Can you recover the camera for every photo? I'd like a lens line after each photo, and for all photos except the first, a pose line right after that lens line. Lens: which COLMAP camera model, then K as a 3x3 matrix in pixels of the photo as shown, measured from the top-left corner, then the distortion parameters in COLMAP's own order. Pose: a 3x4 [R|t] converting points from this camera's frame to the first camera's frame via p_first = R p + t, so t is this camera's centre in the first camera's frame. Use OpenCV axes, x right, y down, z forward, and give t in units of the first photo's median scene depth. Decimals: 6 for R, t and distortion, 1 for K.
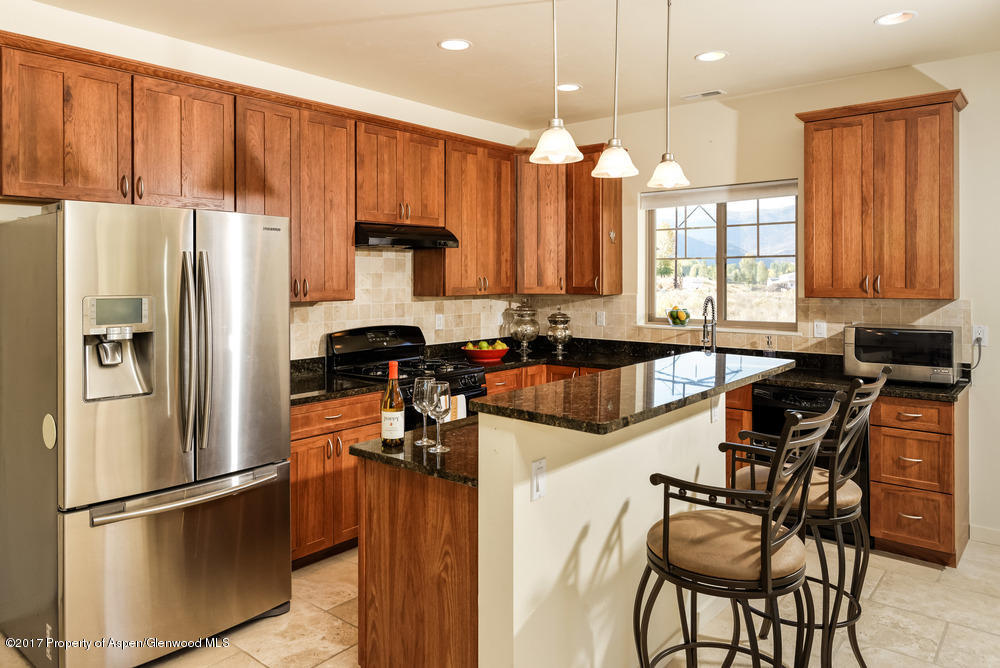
lens RADIAL K [[674.2, 0, 497.2], [0, 674.2, 287.9], [0, 0, 1]] dist [-0.009373, -0.002996]
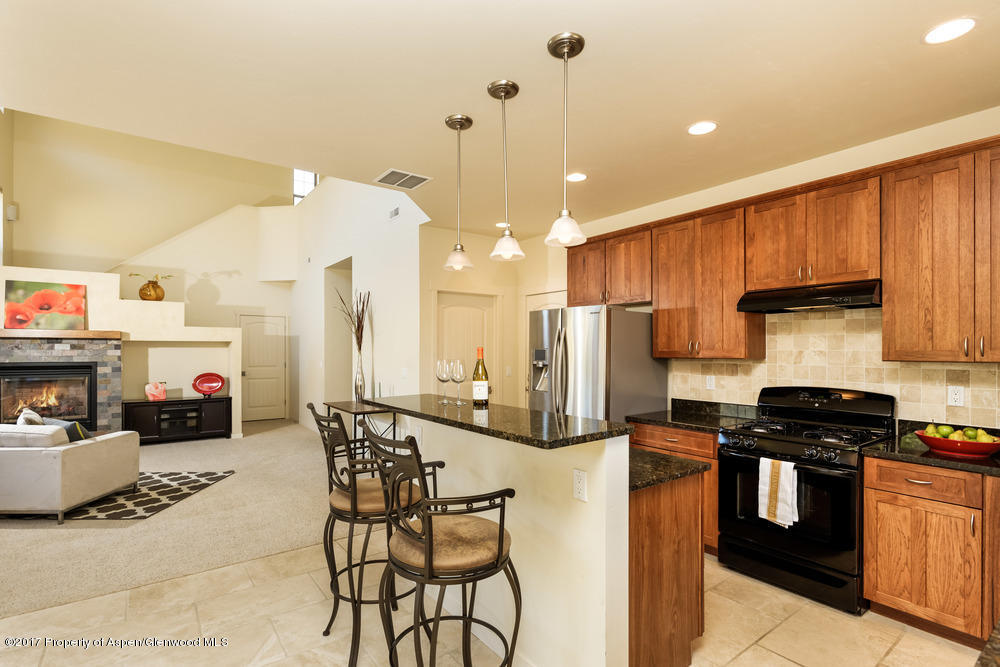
lens RADIAL K [[483.9, 0, 507.6], [0, 483.9, 352.4], [0, 0, 1]] dist [-0.011570, 0.000496]
pose [[-0.231657, 0.012389, -0.972719, 0.649918], [-0.015143, 0.999752, 0.016339, -0.000922], [0.972680, 0.018515, -0.231412, 0.727452]]
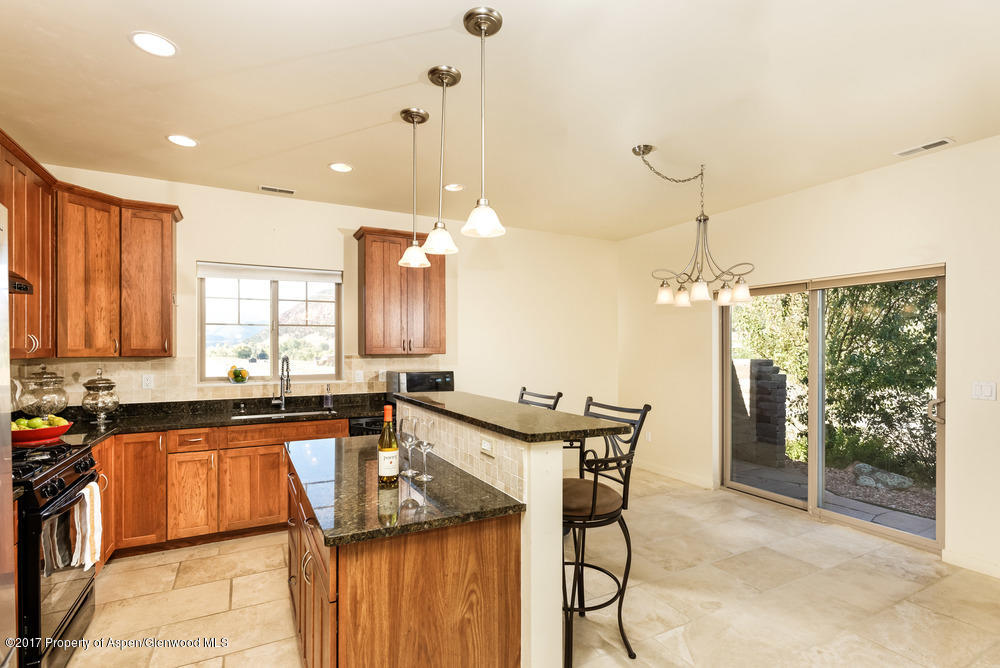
lens RADIAL K [[483.9, 0, 501.5], [0, 483.9, 341.1], [0, 0, 1]] dist [-0.011570, 0.000496]
pose [[0.377240, 0.014423, 0.926003, -0.367886], [0.013802, 0.999680, -0.021194, 0.010696], [-0.926013, 0.020776, 0.376920, 0.325353]]
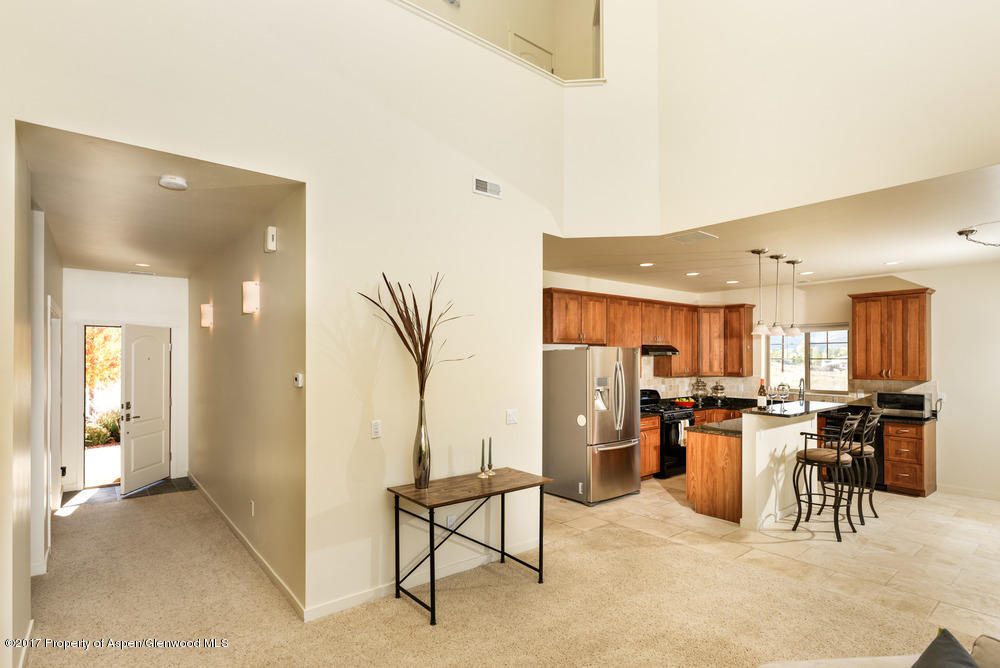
lens RADIAL K [[498.0, 0, 506.6], [0, 498.0, 361.1], [0, 0, 1]] dist [-0.002615, 0.001131]
pose [[0.983401, 0.004956, -0.181380, -0.328672], [-0.006876, 0.999927, -0.009955, -0.018745], [0.181317, 0.011037, 0.983363, -0.736413]]
